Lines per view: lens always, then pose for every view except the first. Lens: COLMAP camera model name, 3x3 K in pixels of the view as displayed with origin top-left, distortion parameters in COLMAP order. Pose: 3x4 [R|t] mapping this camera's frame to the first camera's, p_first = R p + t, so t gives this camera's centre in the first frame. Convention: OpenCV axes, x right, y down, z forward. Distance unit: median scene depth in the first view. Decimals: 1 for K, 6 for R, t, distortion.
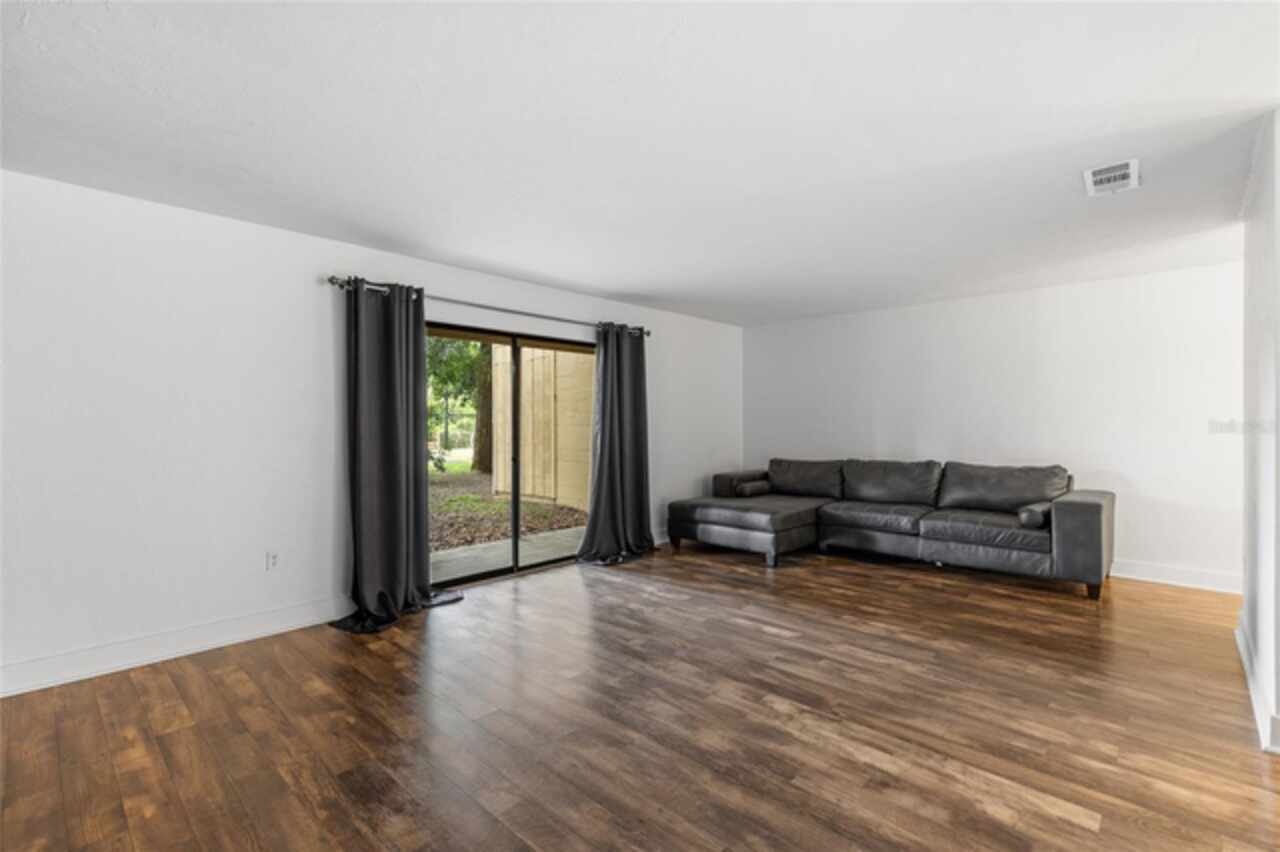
lens RADIAL K [[573.7, 0, 648.7], [0, 573.7, 425.8], [0, 0, 1]] dist [0.002908, 0.001119]
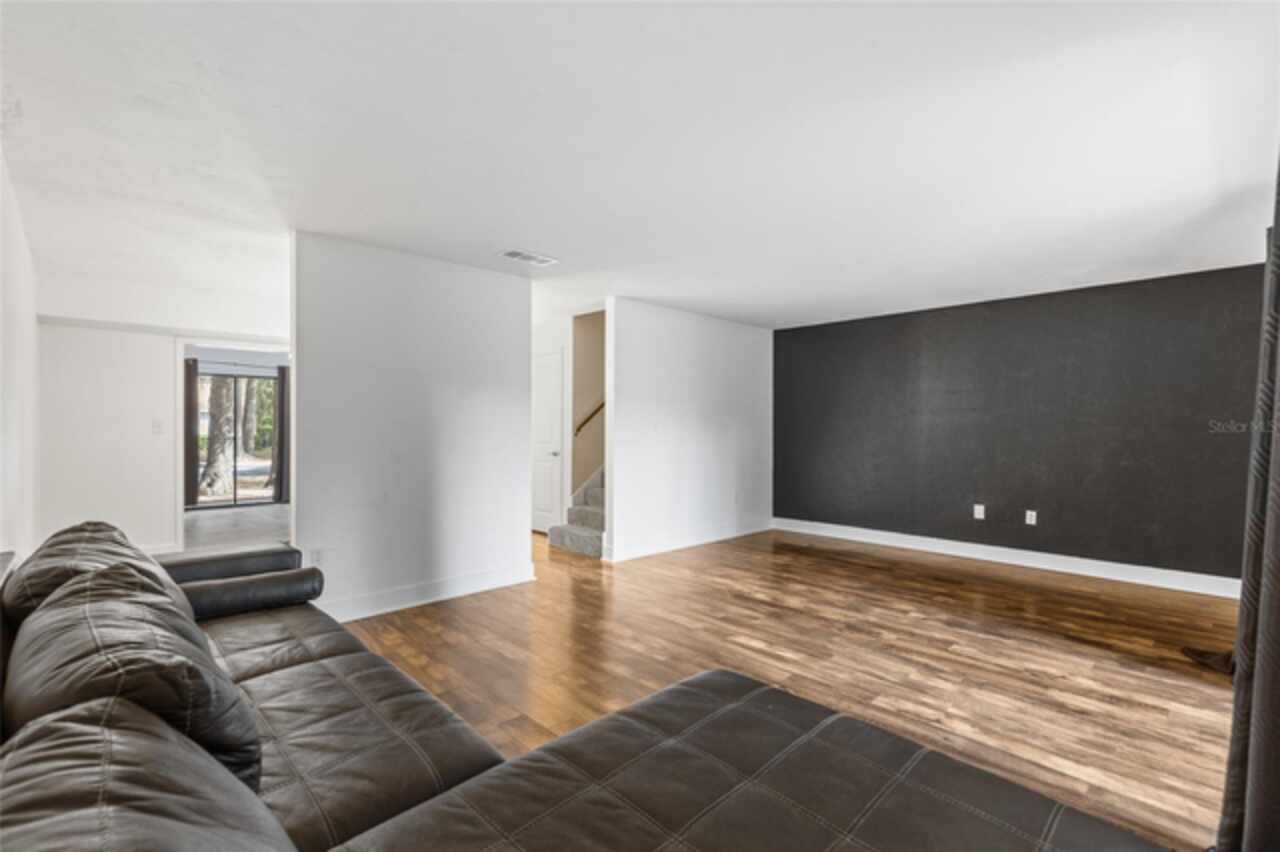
lens RADIAL K [[573.7, 0, 628.2], [0, 573.7, 419.7], [0, 0, 1]] dist [0.002908, 0.001119]
pose [[-0.996383, 0.004036, 0.084882, 0.333256], [0.003787, 0.999988, -0.003096, -0.017620], [-0.084894, -0.002763, -0.996386, 1.908749]]
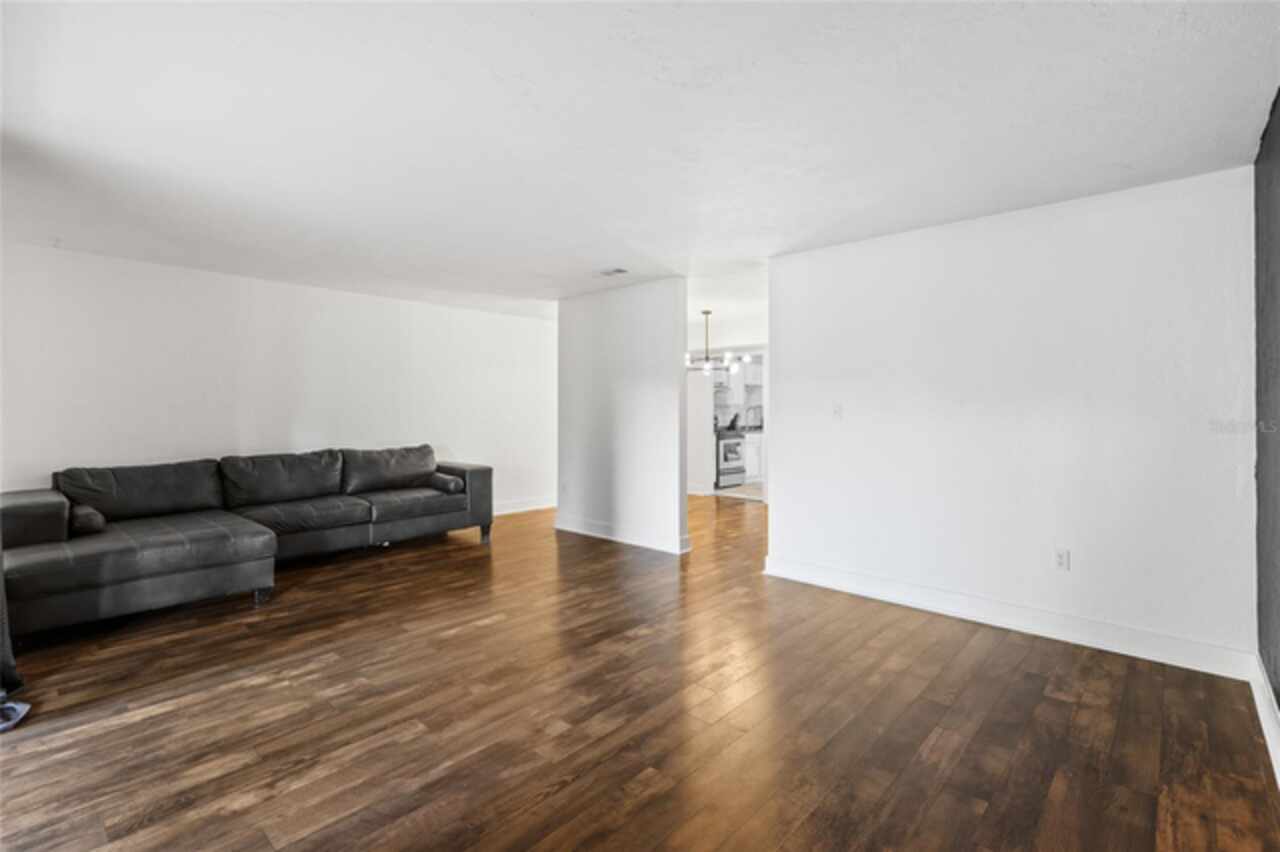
lens RADIAL K [[573.7, 0, 643.3], [0, 573.7, 369.3], [0, 0, 1]] dist [0.002908, 0.001119]
pose [[-0.000688, 0.072805, 0.997346, -0.770459], [0.004425, 0.997337, -0.072801, -0.003537], [-0.999990, 0.004363, -0.001008, 0.702331]]
